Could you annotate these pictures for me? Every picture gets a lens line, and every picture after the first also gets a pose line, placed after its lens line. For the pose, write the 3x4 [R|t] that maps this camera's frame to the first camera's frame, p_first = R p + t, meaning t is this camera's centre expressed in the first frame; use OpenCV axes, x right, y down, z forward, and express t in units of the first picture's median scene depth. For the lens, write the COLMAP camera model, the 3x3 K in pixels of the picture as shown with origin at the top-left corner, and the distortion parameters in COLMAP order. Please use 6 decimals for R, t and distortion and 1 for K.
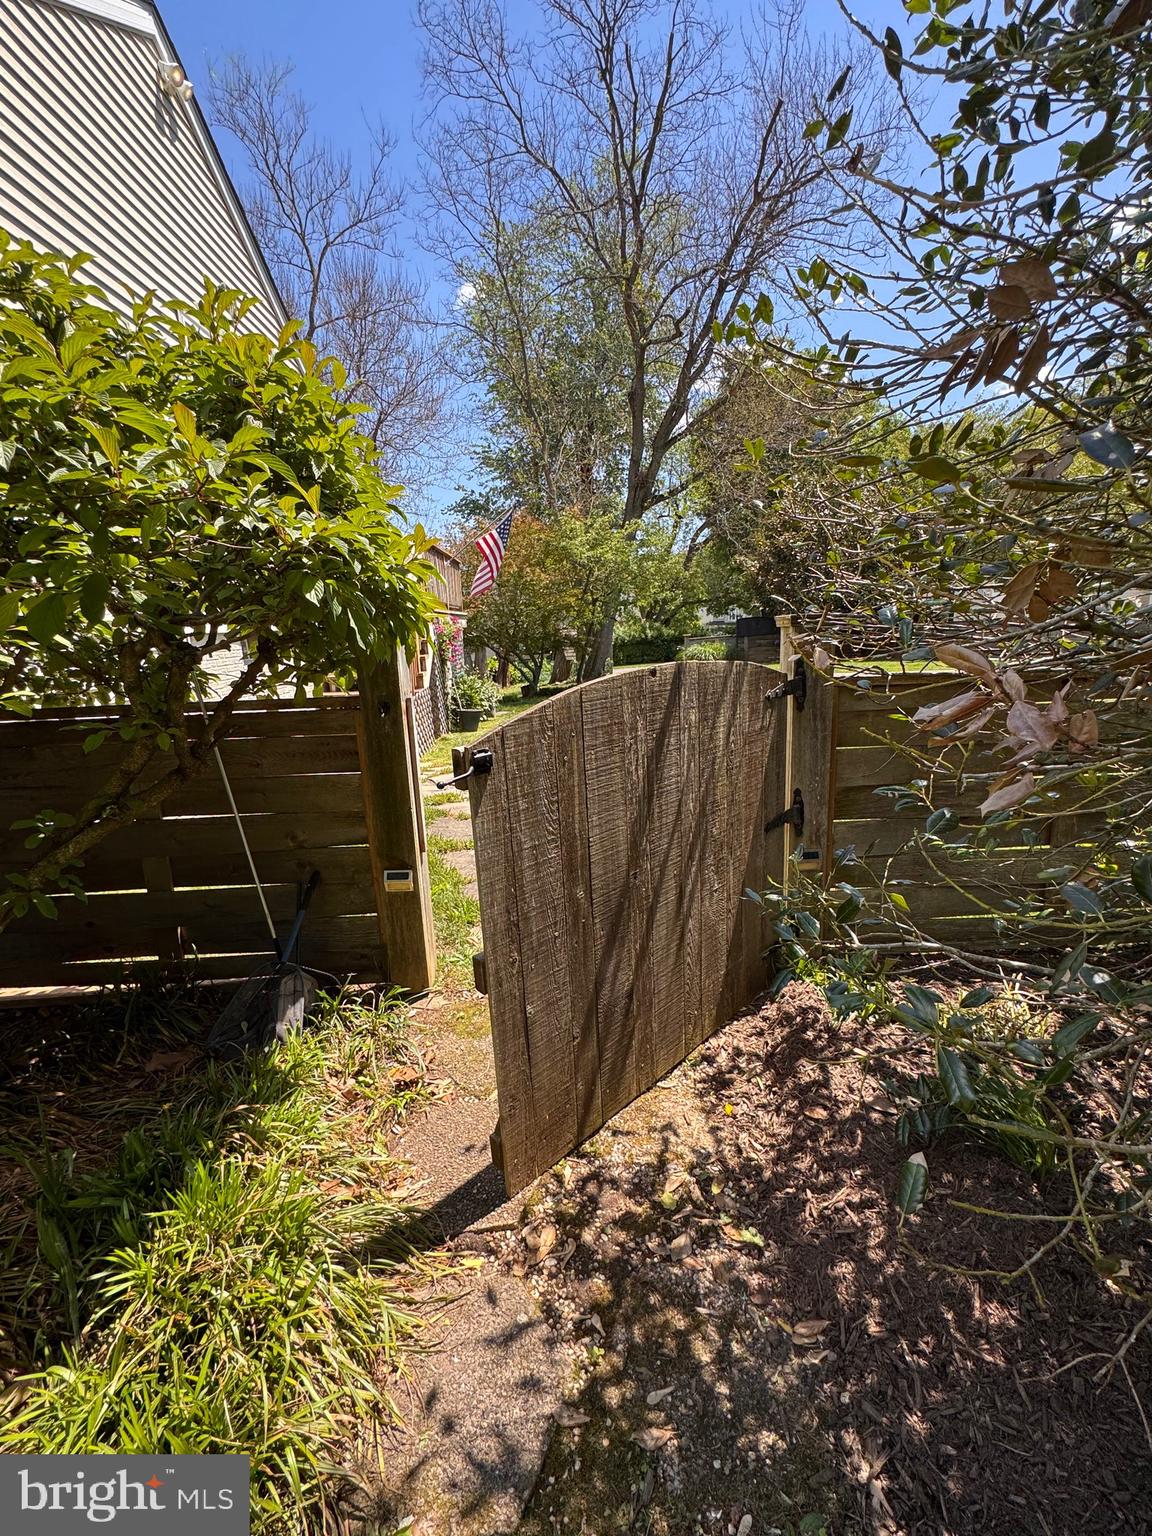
lens RADIAL K [[620.1, 0, 584.4], [0, 620.1, 764.6], [0, 0, 1]] dist [0.000767, 0.001363]
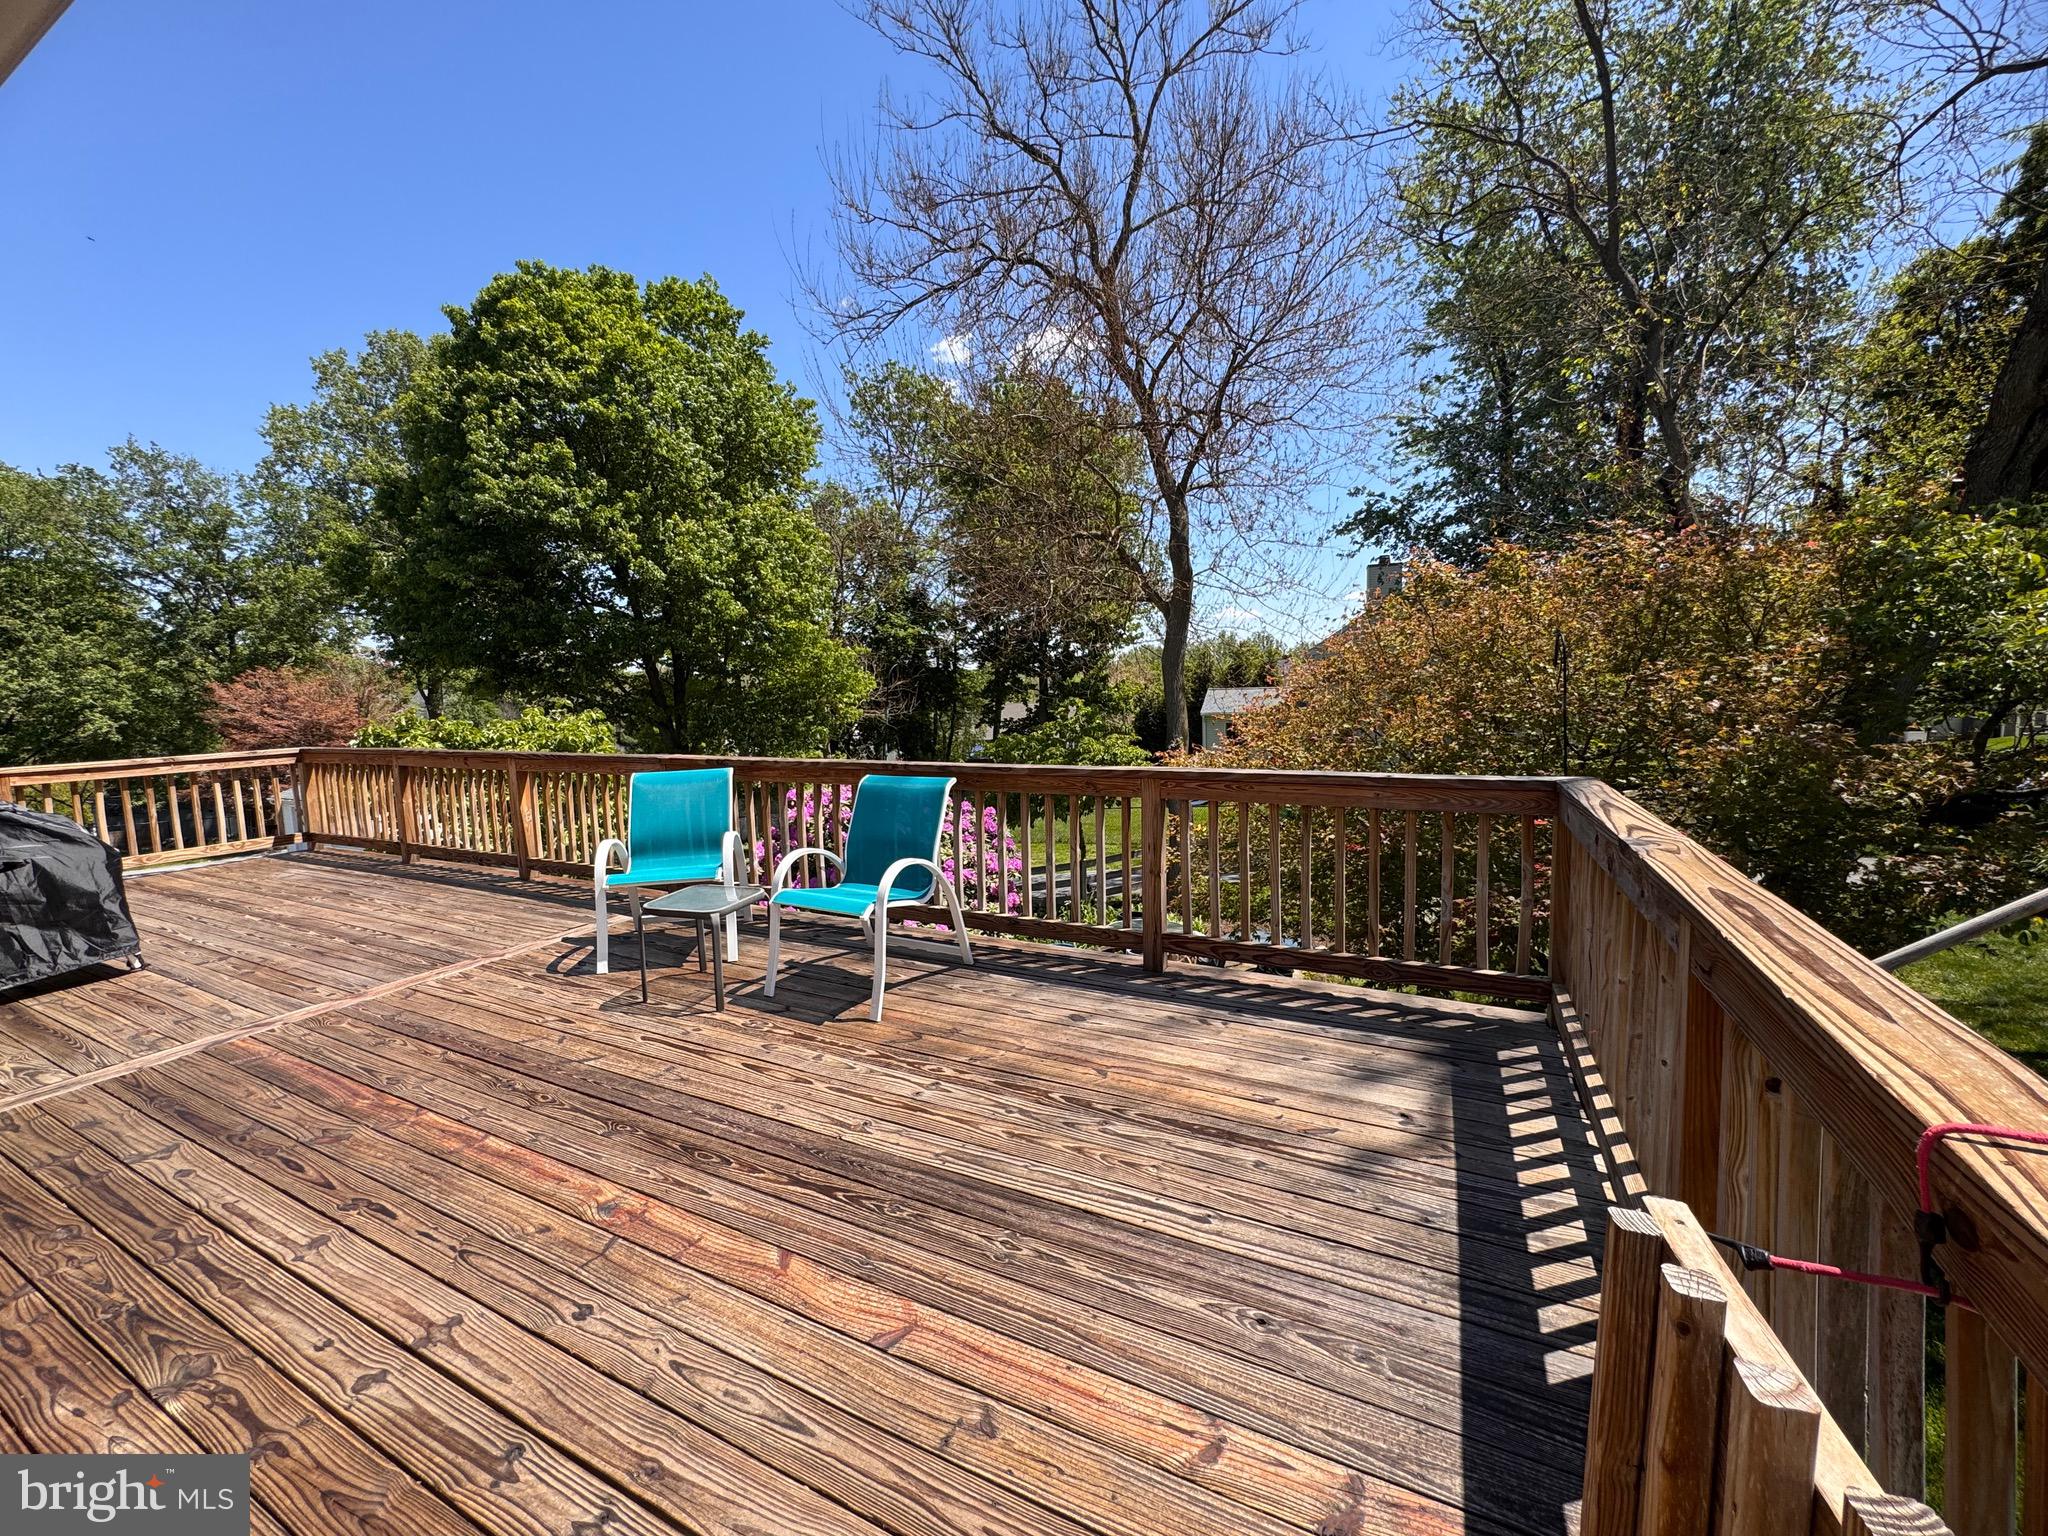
lens RADIAL K [[826.8, 0, 1026.2], [0, 826.8, 770.2], [0, 0, 1]] dist [0.000767, 0.001363]
pose [[0.869730, 0.047355, -0.491250, -0.126913], [-0.106831, 0.989851, -0.093719, -0.143792], [0.481826, 0.133990, 0.865962, 0.371117]]
